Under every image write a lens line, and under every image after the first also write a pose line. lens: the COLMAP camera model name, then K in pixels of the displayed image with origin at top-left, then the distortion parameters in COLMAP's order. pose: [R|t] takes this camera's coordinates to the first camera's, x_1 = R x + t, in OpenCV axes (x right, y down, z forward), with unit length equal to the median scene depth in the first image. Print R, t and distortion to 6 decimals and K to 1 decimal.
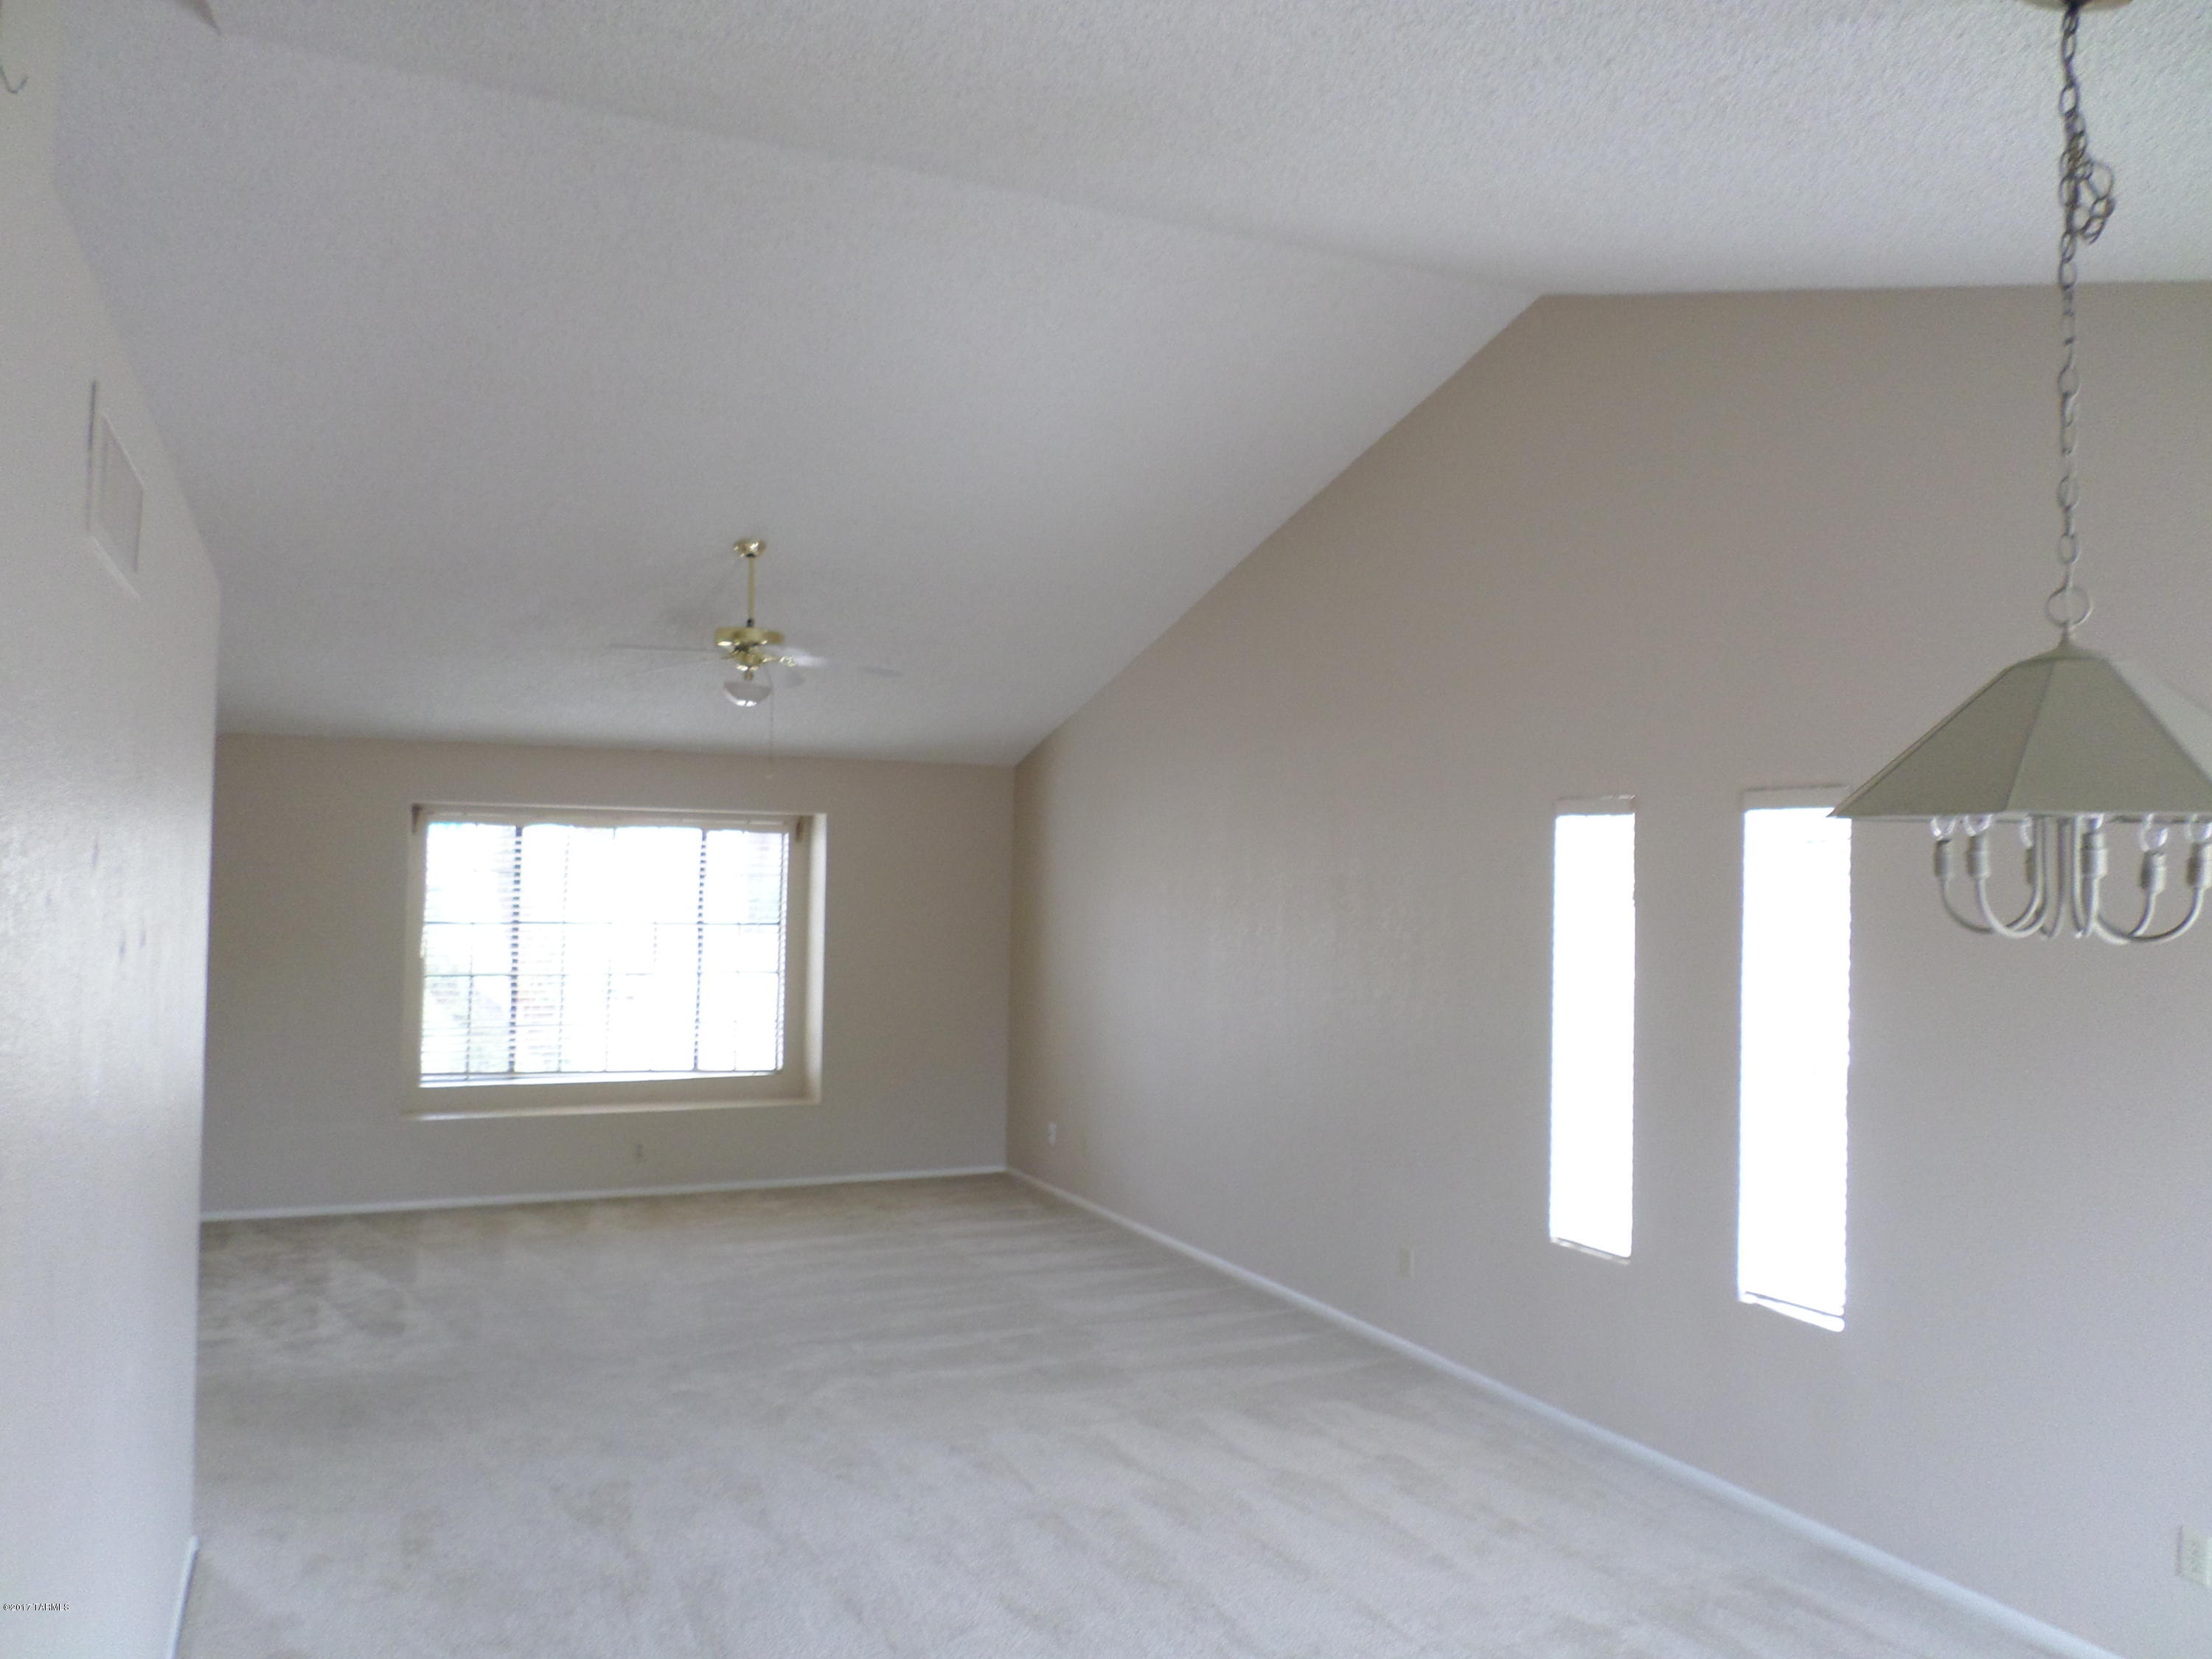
lens RADIAL K [[1684.5, 0, 1110.0], [0, 1684.5, 829.0], [0, 0, 1]] dist [-0.009355, -0.008911]
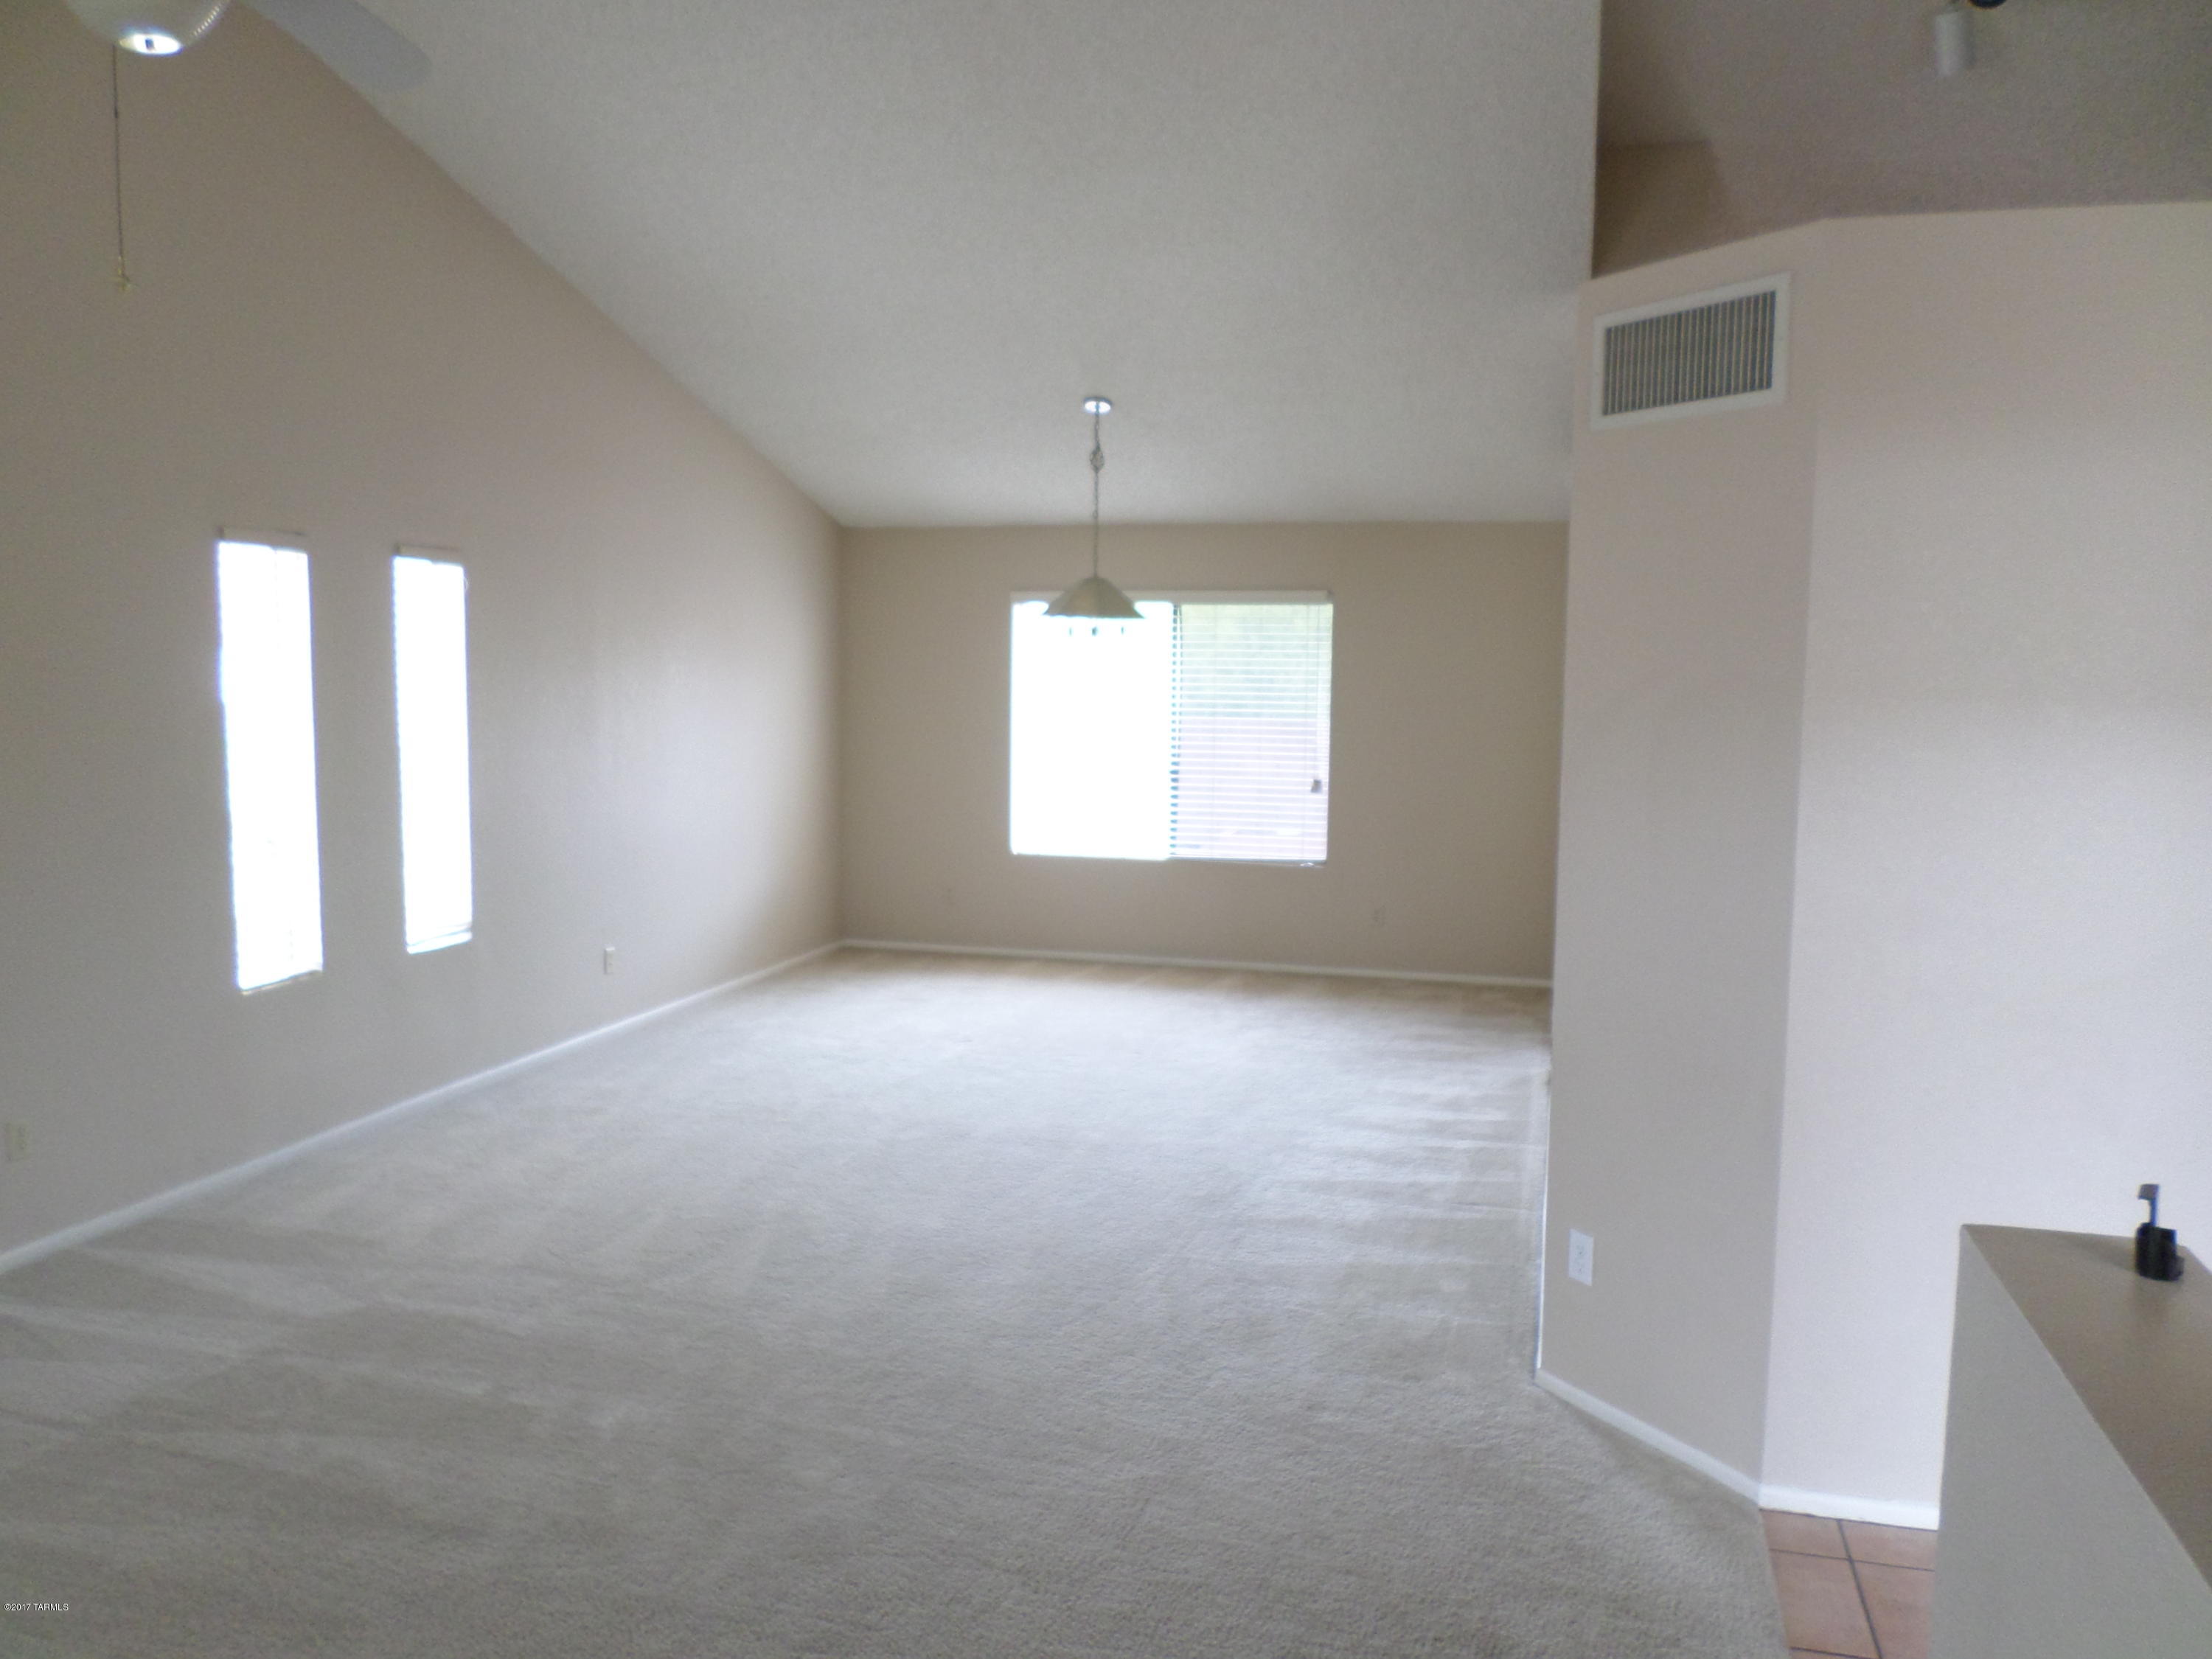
lens RADIAL K [[1684.5, 0, 1110.0], [0, 1684.5, 829.0], [0, 0, 1]] dist [-0.009355, -0.008911]
pose [[-0.758923, -0.095846, 0.644088, -0.757447], [-0.042346, 0.994279, 0.098061, 0.039784], [-0.649802, 0.047146, -0.758640, 1.484678]]
